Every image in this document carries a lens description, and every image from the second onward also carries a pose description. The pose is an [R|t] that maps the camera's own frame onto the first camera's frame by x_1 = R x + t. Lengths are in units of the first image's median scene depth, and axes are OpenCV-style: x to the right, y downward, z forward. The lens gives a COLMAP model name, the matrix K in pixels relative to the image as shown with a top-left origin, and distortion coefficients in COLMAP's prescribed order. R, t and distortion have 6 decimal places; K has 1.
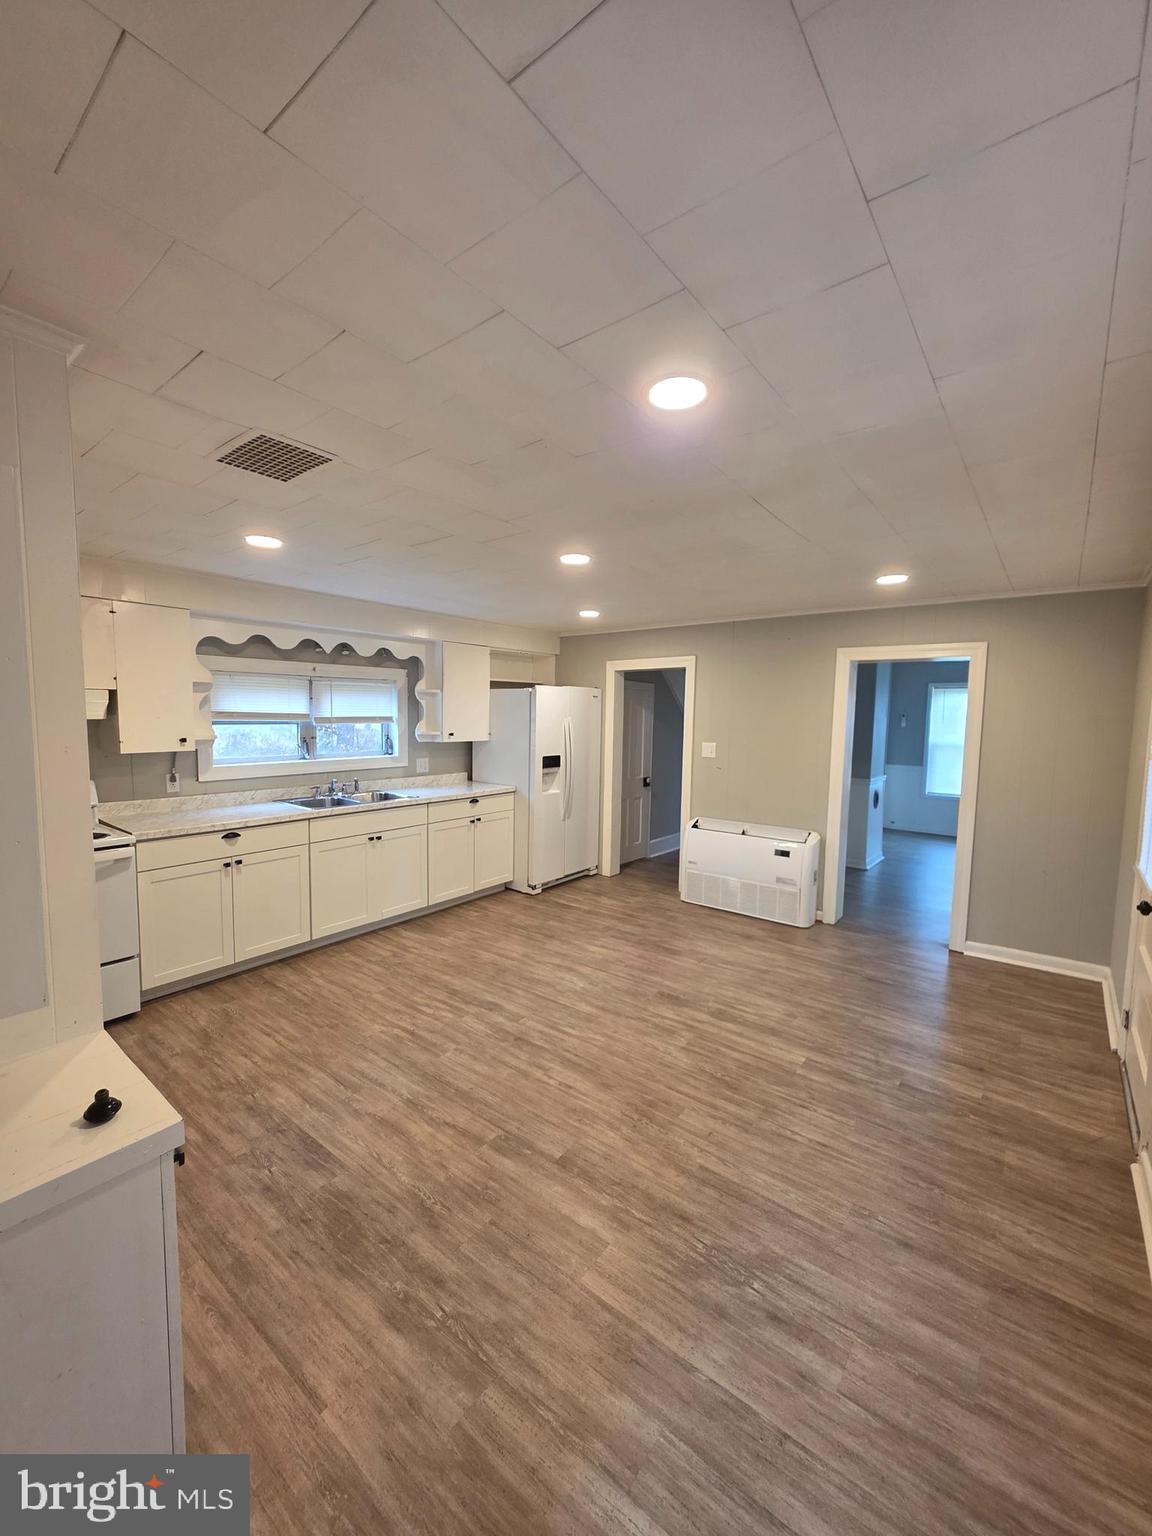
lens RADIAL K [[612.1, 0, 570.9], [0, 612.1, 764.4], [0, 0, 1]] dist [-0.002761, -0.001221]
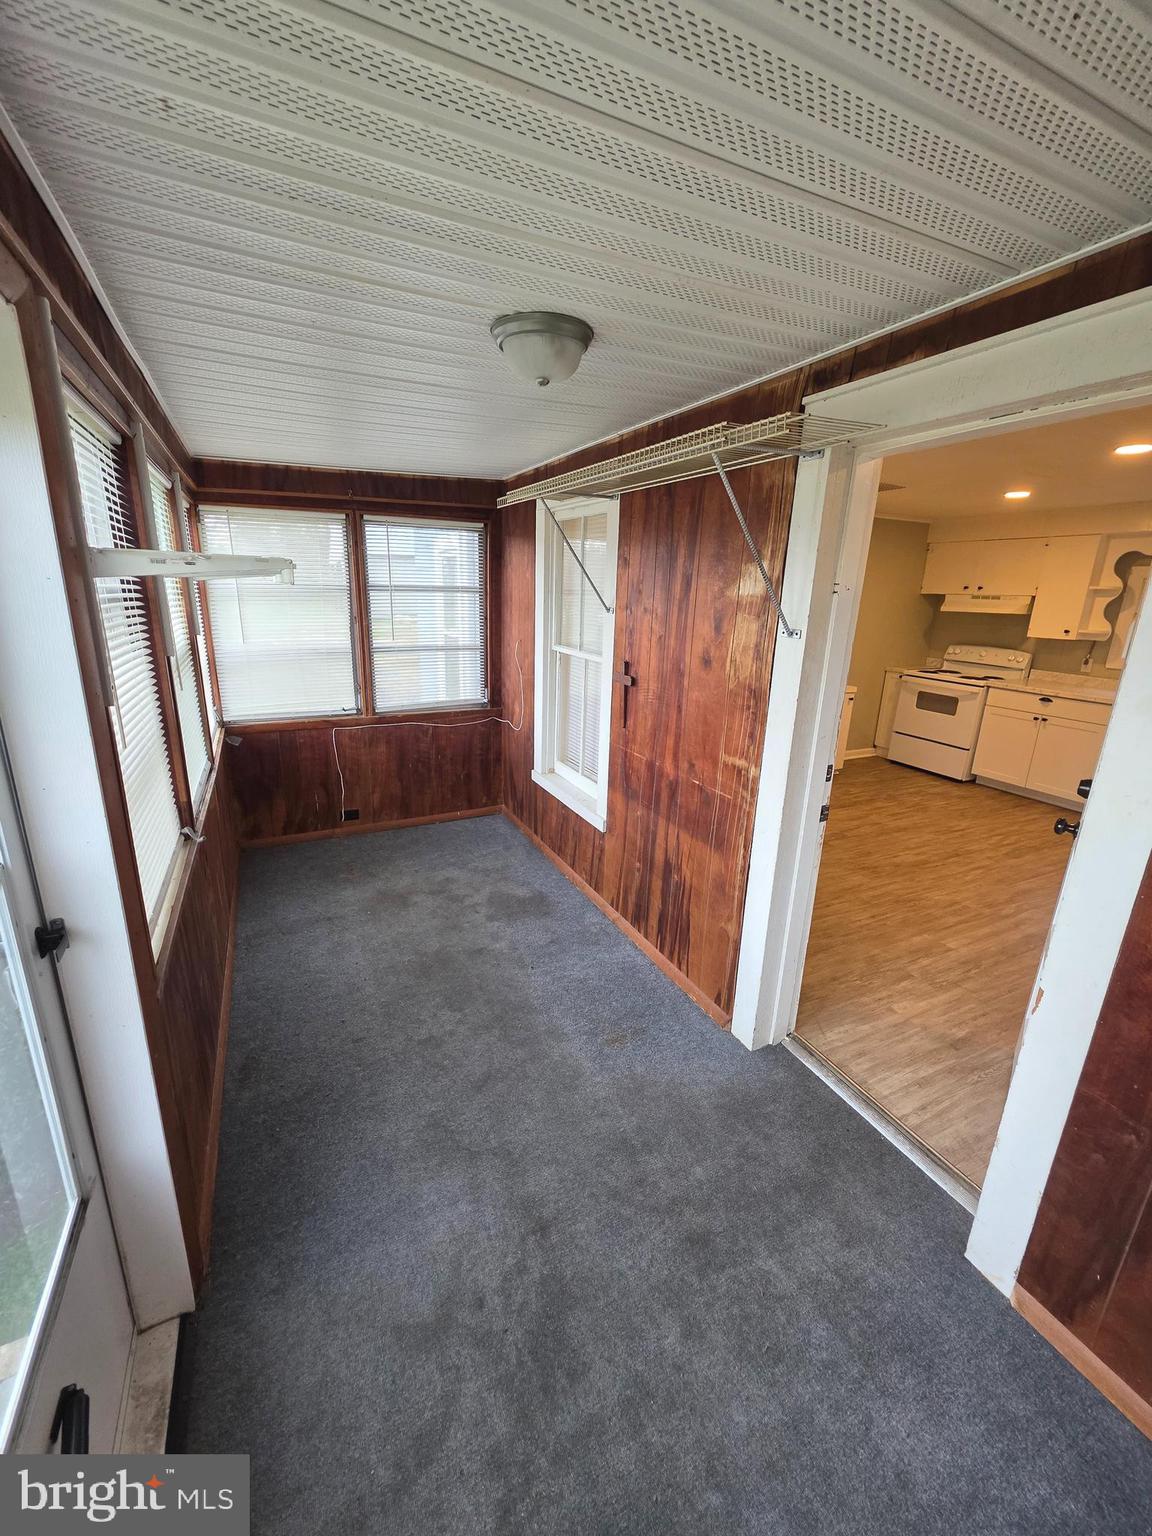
lens RADIAL K [[612.1, 0, 569.0], [0, 612.1, 767.6], [0, 0, 1]] dist [-0.002761, -0.001221]
pose [[-0.442036, 0.227756, -0.867601, 1.238163], [-0.106511, 0.947058, 0.302881, -0.047877], [0.890651, 0.226294, -0.394375, 0.620713]]
